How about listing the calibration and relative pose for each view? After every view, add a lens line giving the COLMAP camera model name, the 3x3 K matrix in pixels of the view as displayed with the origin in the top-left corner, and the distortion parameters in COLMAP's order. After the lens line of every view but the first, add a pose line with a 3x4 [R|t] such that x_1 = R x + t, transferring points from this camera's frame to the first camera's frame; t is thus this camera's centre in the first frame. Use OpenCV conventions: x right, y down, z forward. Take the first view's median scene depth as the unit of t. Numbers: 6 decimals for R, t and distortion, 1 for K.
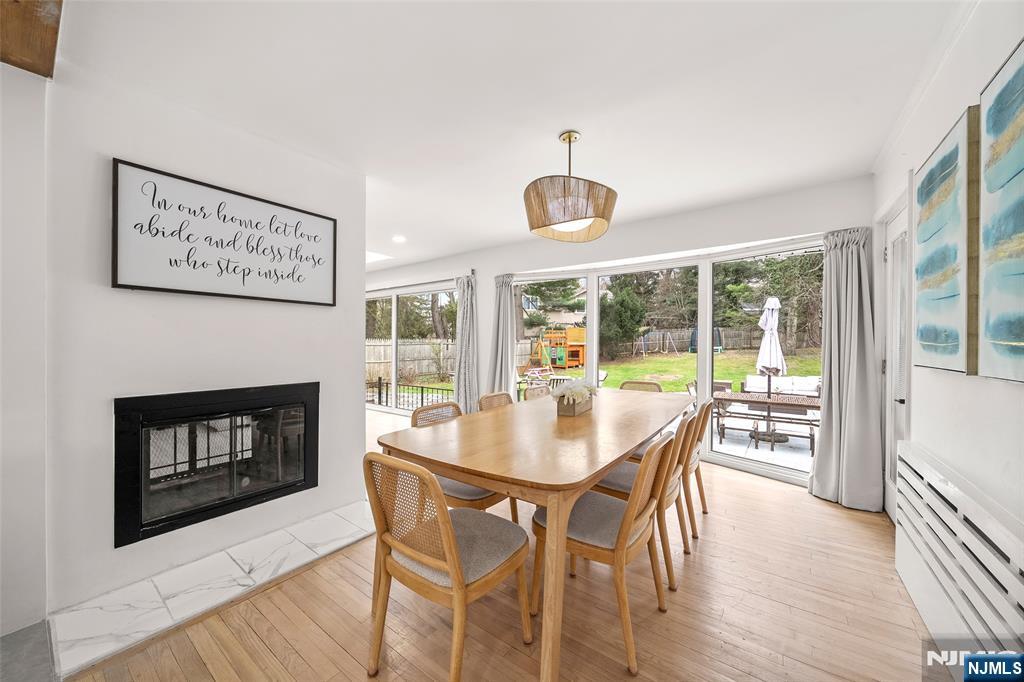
lens RADIAL K [[367.0, 0, 512.0], [0, 367.0, 341.0], [0, 0, 1]] dist [-0.000078, -0.000007]
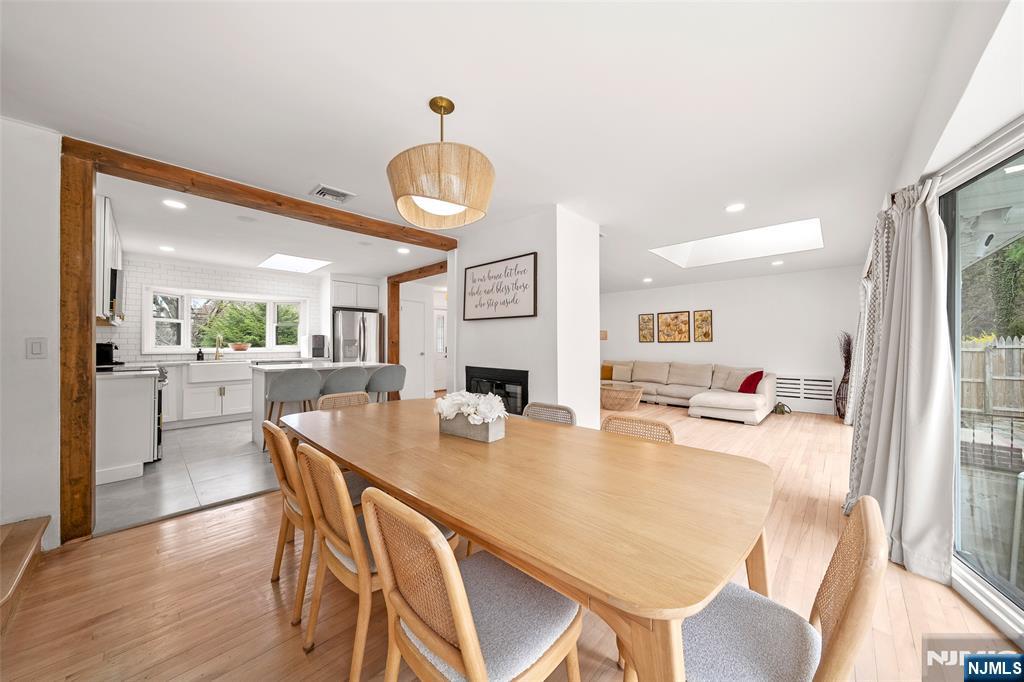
lens RADIAL K [[353.6, 0, 507.3], [0, 353.6, 341.3], [0, 0, 1]] dist [-0.000169, 0.000037]
pose [[-0.121633, -0.004825, -0.992563, 0.968966], [0.004212, 0.999977, -0.005377, 0.005698], [0.992566, -0.004835, -0.121610, 1.226839]]
